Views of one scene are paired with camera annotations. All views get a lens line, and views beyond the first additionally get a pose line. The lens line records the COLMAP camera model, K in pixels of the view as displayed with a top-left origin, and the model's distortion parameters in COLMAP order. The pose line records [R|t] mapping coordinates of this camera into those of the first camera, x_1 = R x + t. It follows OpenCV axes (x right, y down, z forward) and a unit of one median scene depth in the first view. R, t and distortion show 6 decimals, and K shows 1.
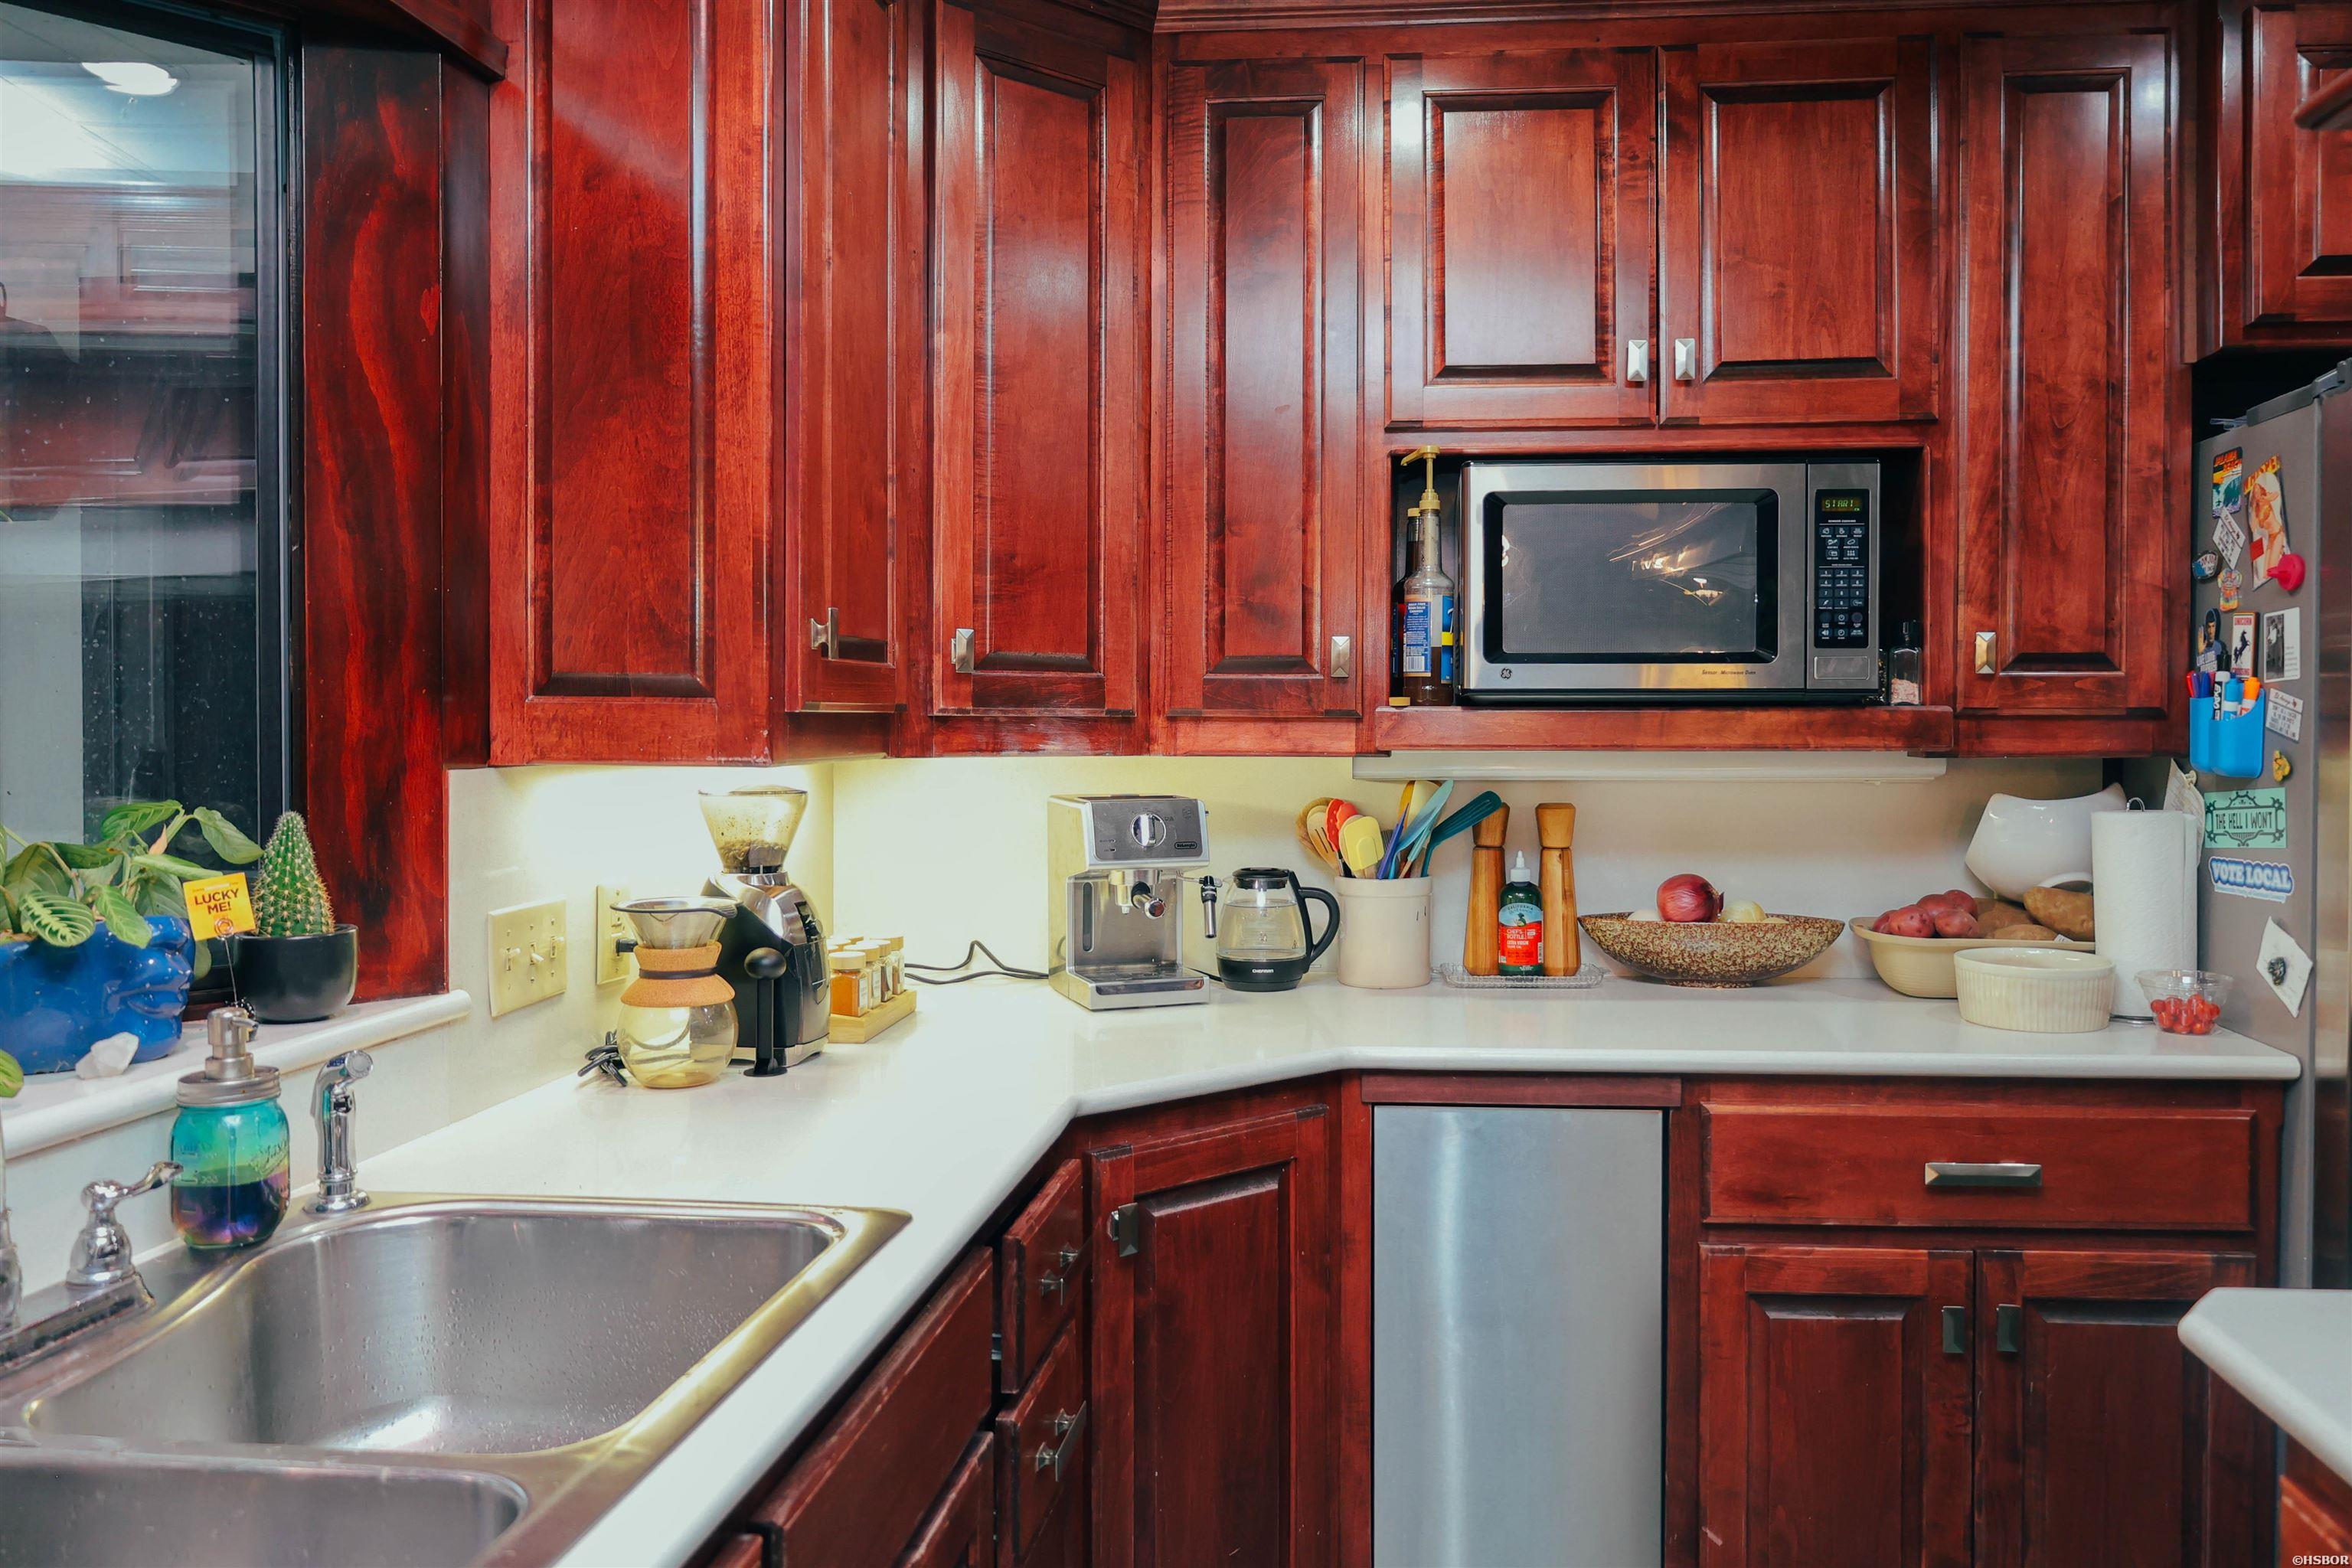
lens RADIAL K [[1684.3, 0, 1327.2], [0, 1684.3, 746.9], [0, 0, 1]] dist [-0.007203, 0.011616]
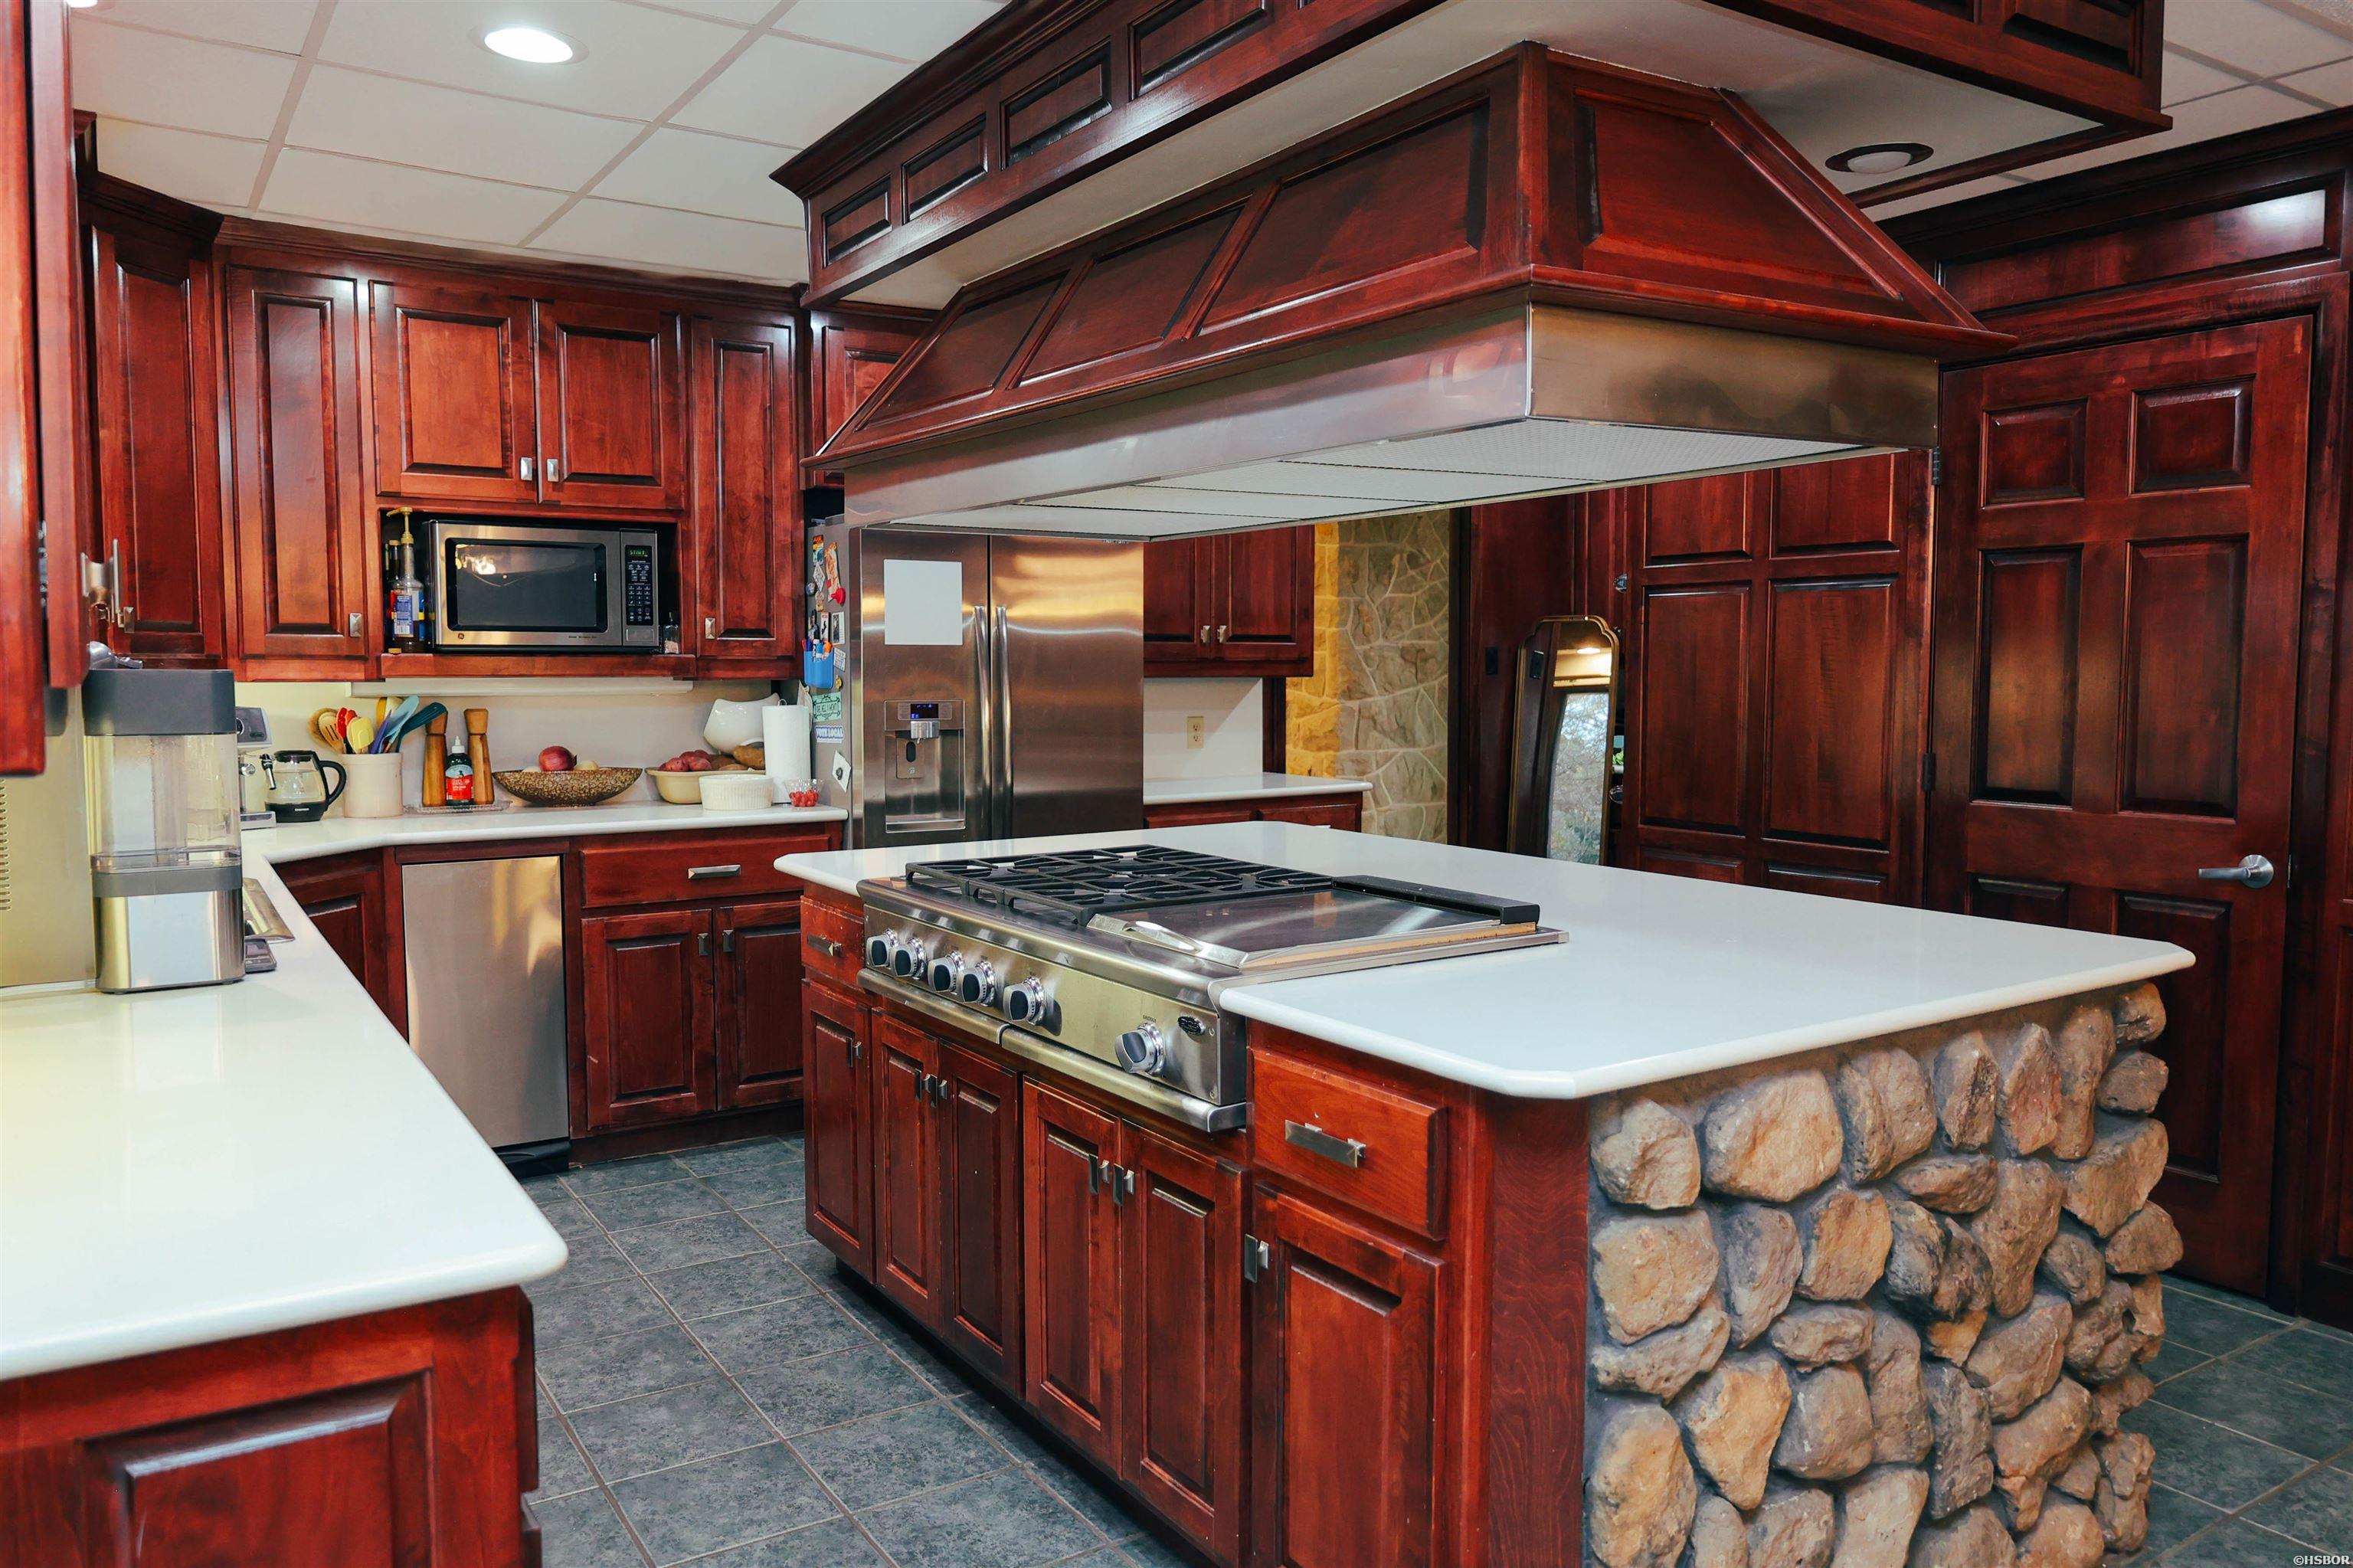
lens RADIAL K [[1685.0, 0, 1192.1], [0, 1685.0, 781.2], [0, 0, 1]] dist [-0.007203, 0.011616]
pose [[0.798001, -0.040788, 0.601274, -0.367364], [0.008539, 0.998372, 0.056393, 0.018191], [-0.602596, -0.039867, 0.797050, -0.959346]]
